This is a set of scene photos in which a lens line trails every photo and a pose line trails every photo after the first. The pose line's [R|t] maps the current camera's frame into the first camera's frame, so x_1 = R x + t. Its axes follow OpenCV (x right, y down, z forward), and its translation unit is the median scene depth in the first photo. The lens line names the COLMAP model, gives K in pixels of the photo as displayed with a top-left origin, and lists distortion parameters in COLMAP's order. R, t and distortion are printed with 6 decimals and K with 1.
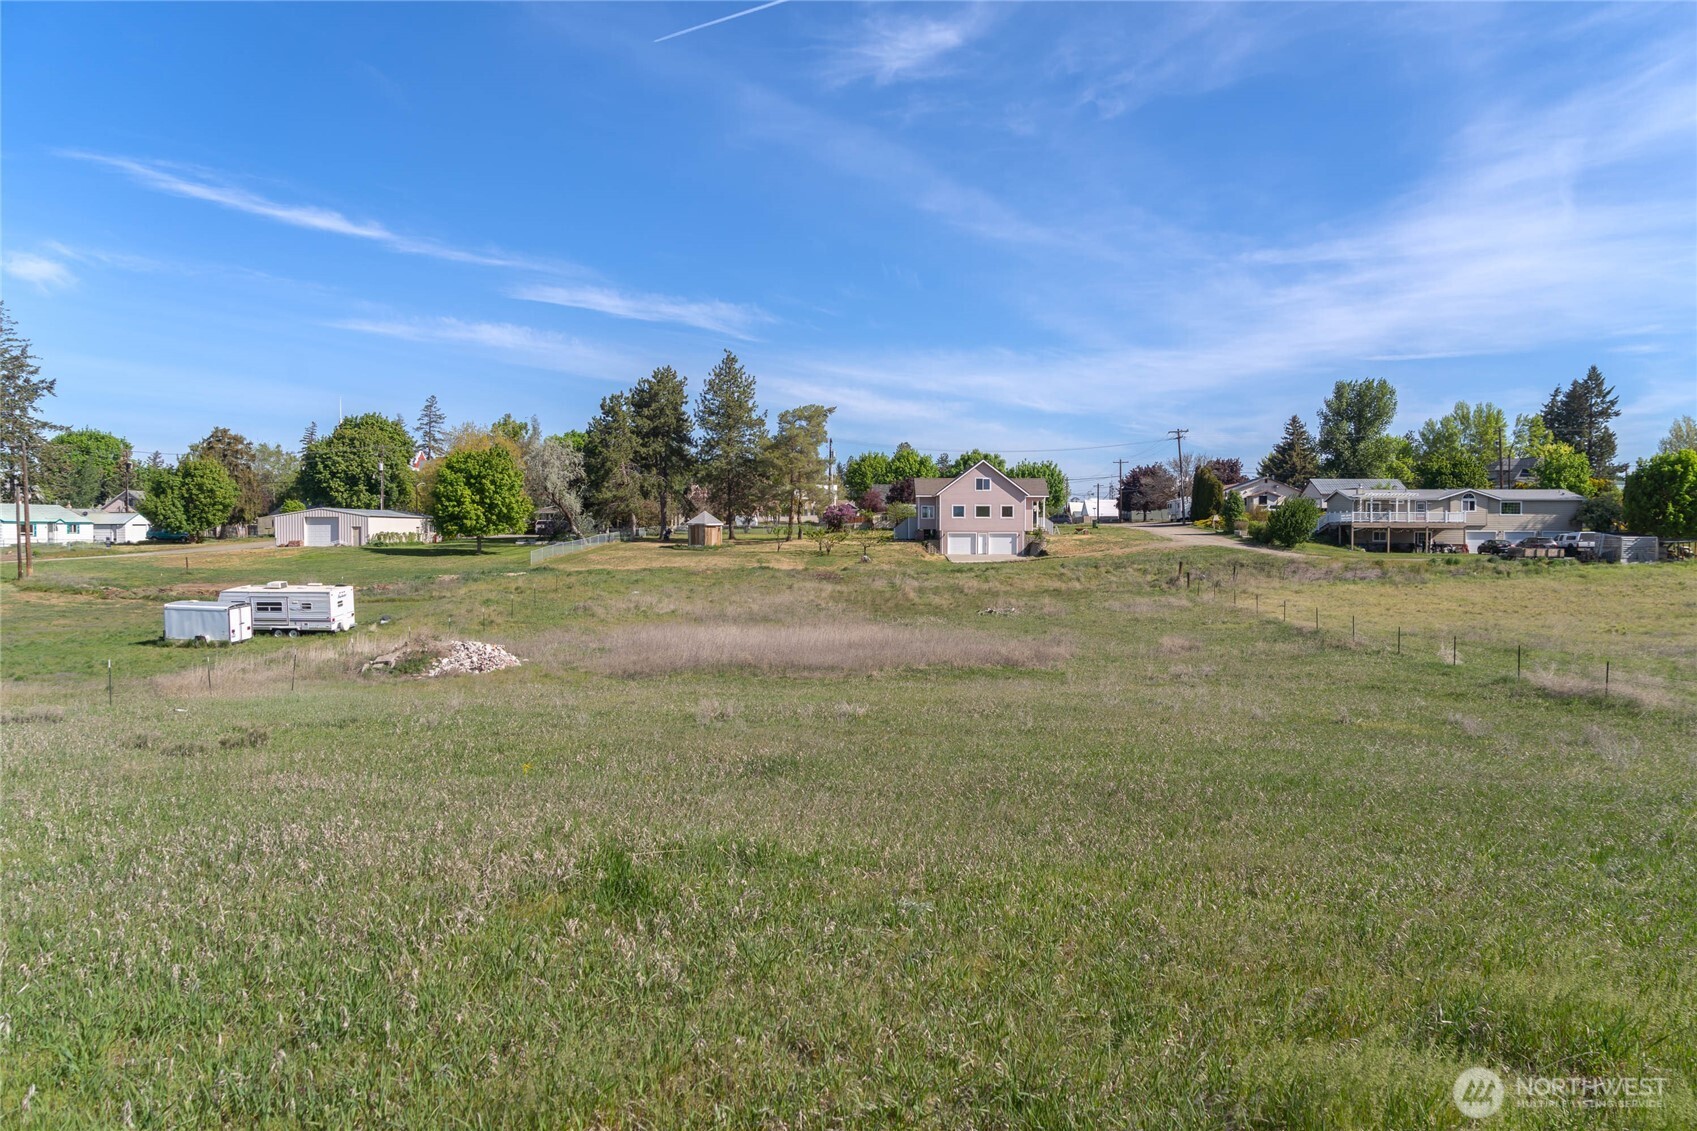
lens RADIAL K [[1182.9, 0, 848.5], [0, 1182.9, 565.5], [0, 0, 1]] dist [-0.004273, 0.002010]
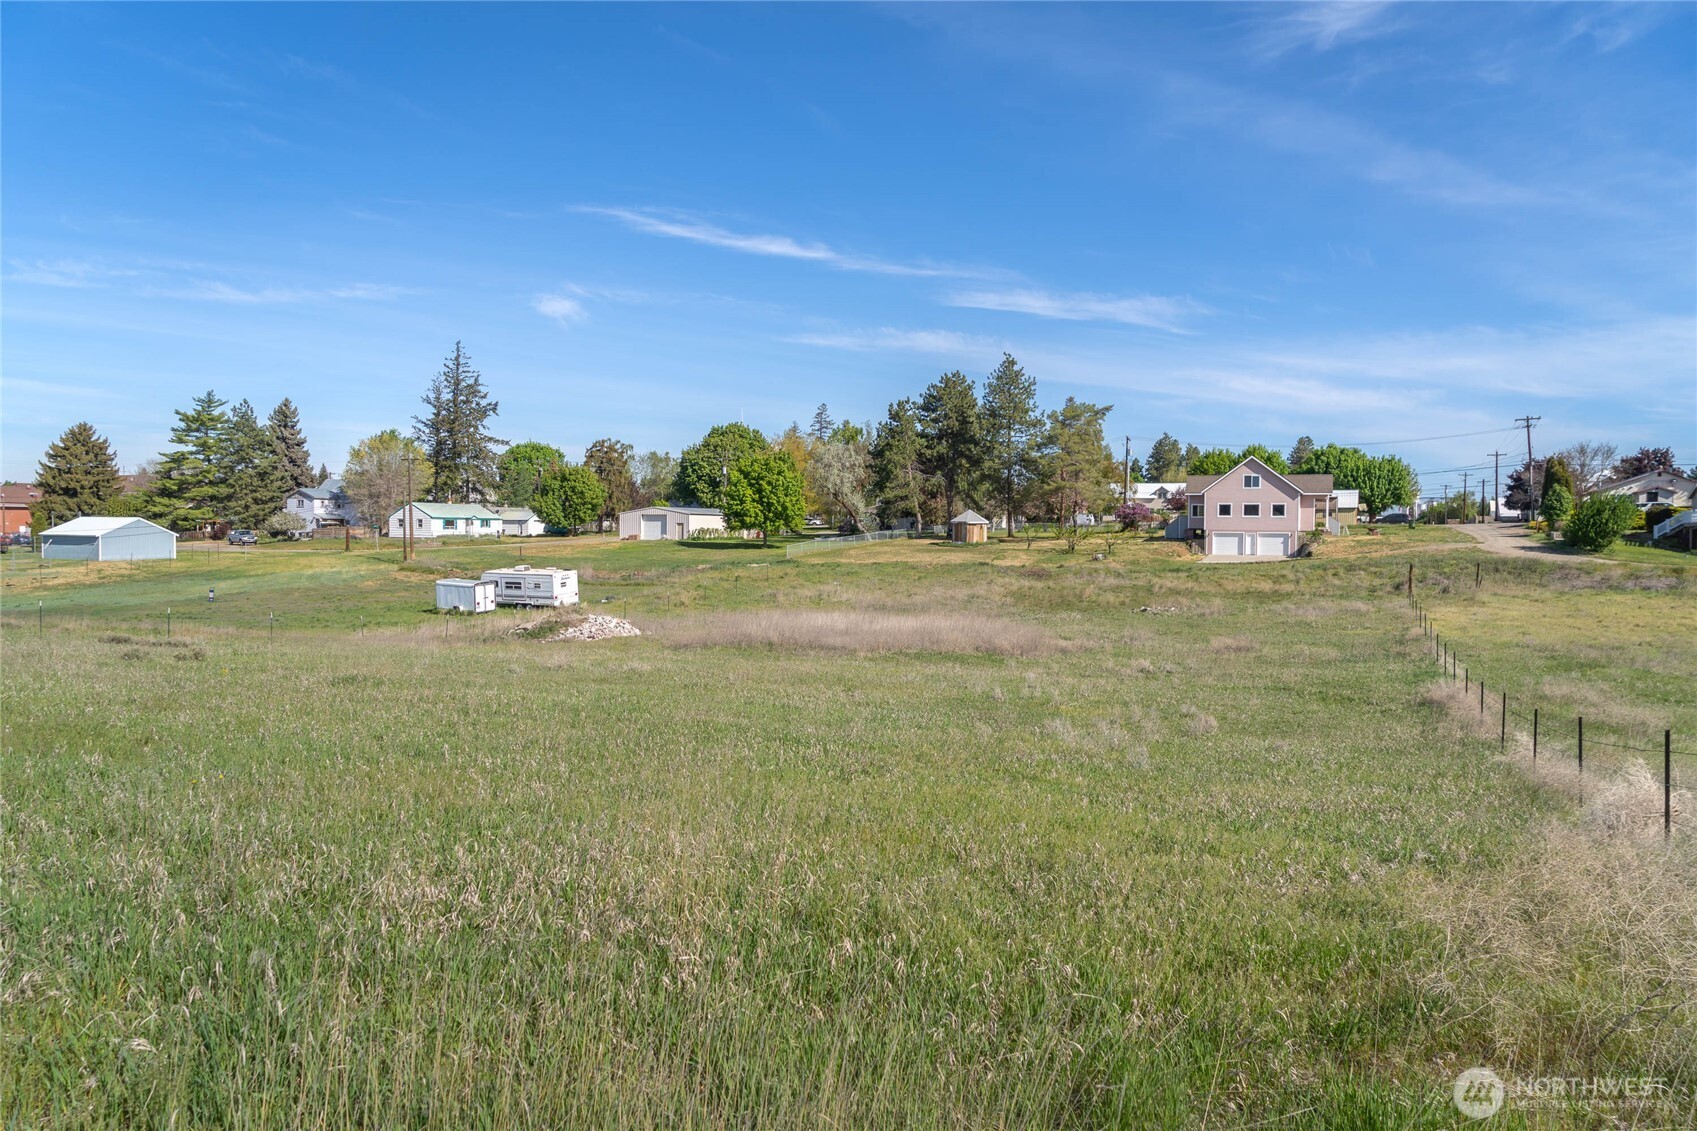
lens RADIAL K [[1210.9, 0, 849.9], [0, 1210.9, 534.8], [0, 0, 1]] dist [0.005568, 0.002072]
pose [[0.923207, 0.008502, -0.384209, 0.169011], [-0.018967, 0.999545, -0.023458, 0.002761], [0.383835, 0.028944, 0.922948, -0.018151]]
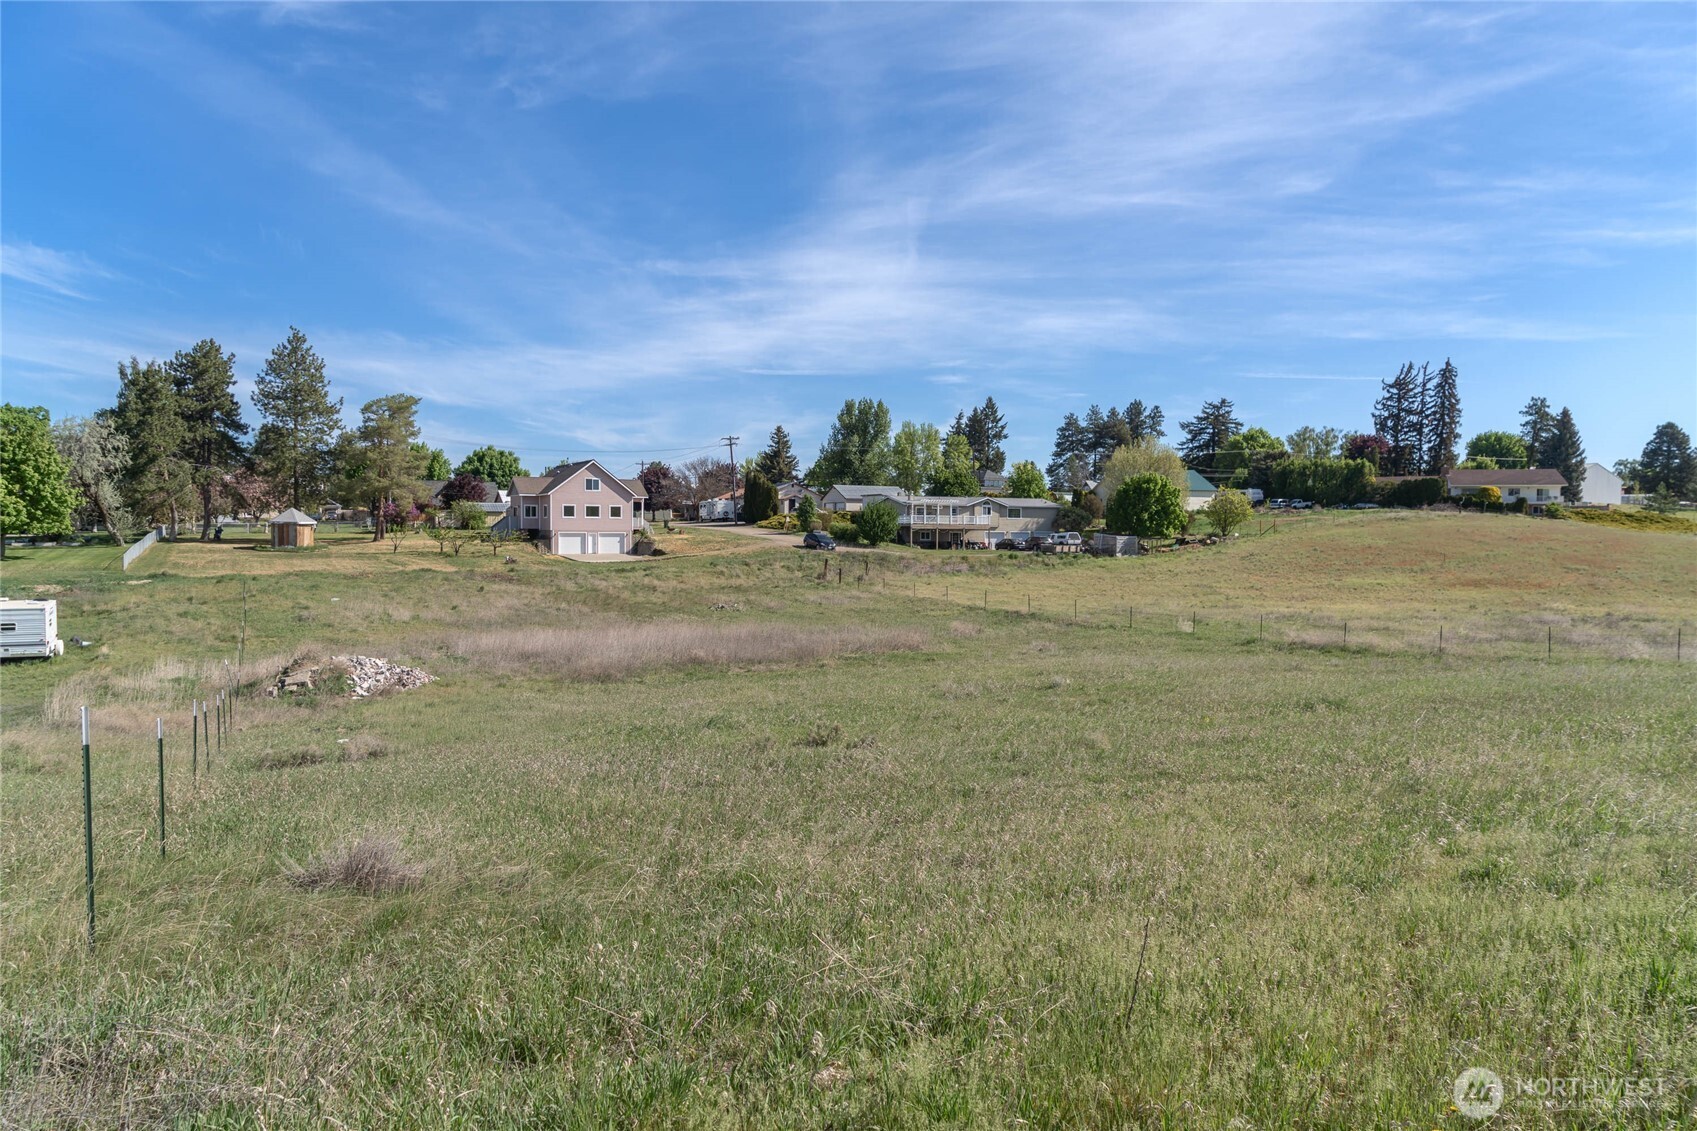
lens RADIAL K [[1216.3, 0, 848.5], [0, 1216.3, 565.5], [0, 0, 1]] dist [0.006717, 0.001668]
pose [[0.857854, -0.012526, 0.513740, -0.207854], [0.012537, 0.999915, 0.003445, -0.000272], [-0.513740, 0.003485, 0.857939, -0.004015]]
